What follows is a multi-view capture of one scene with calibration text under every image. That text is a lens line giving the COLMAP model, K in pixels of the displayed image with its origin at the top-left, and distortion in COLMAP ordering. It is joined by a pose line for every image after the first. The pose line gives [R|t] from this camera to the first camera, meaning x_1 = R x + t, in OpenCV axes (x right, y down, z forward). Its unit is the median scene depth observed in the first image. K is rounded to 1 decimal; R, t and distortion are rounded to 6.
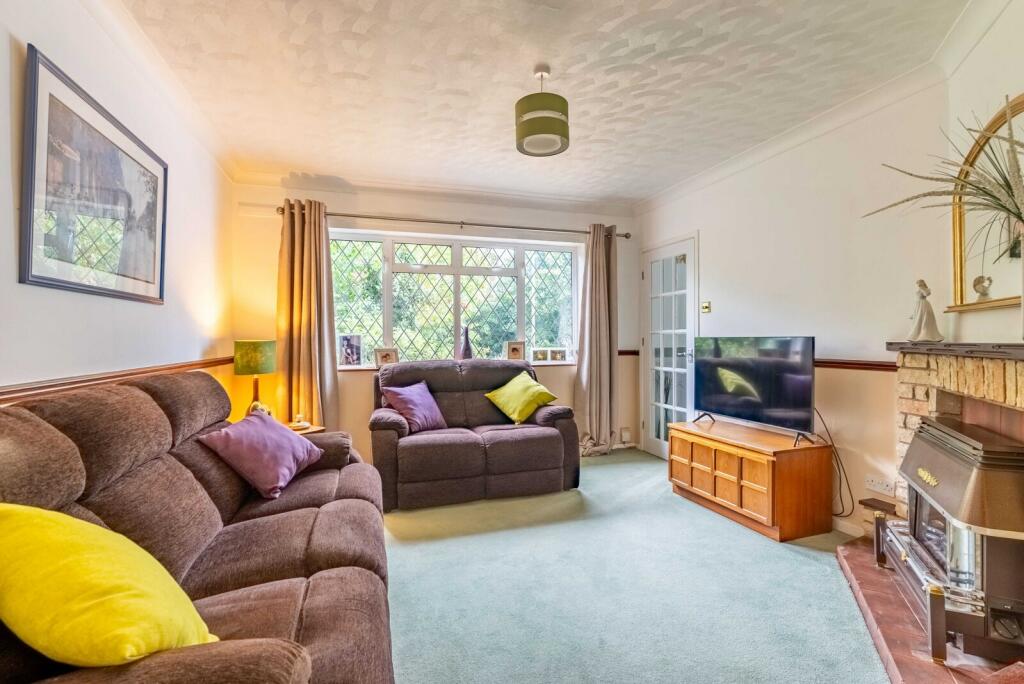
lens RADIAL K [[479.8, 0, 511.1], [0, 479.8, 343.7], [0, 0, 1]] dist [0.001780, 0.000731]
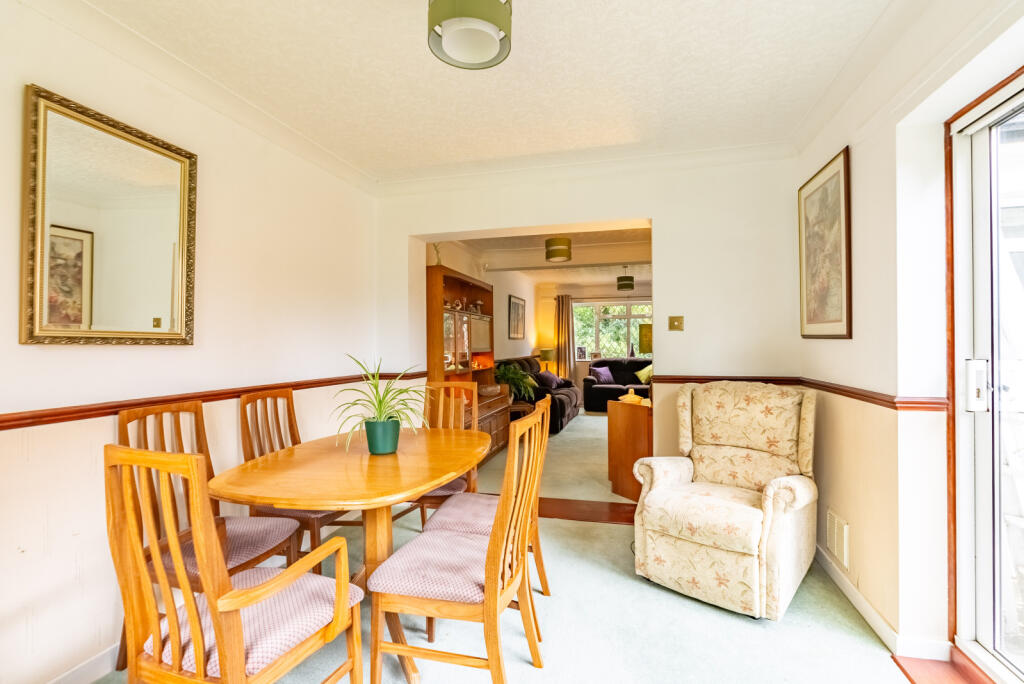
lens RADIAL K [[479.8, 0, 512.4], [0, 479.8, 342.2], [0, 0, 1]] dist [0.001780, 0.000731]
pose [[0.855195, -0.004590, -0.518286, 0.672746], [-0.000142, 0.999959, -0.009091, -0.020197], [0.518306, 0.007848, 0.855159, -1.348914]]
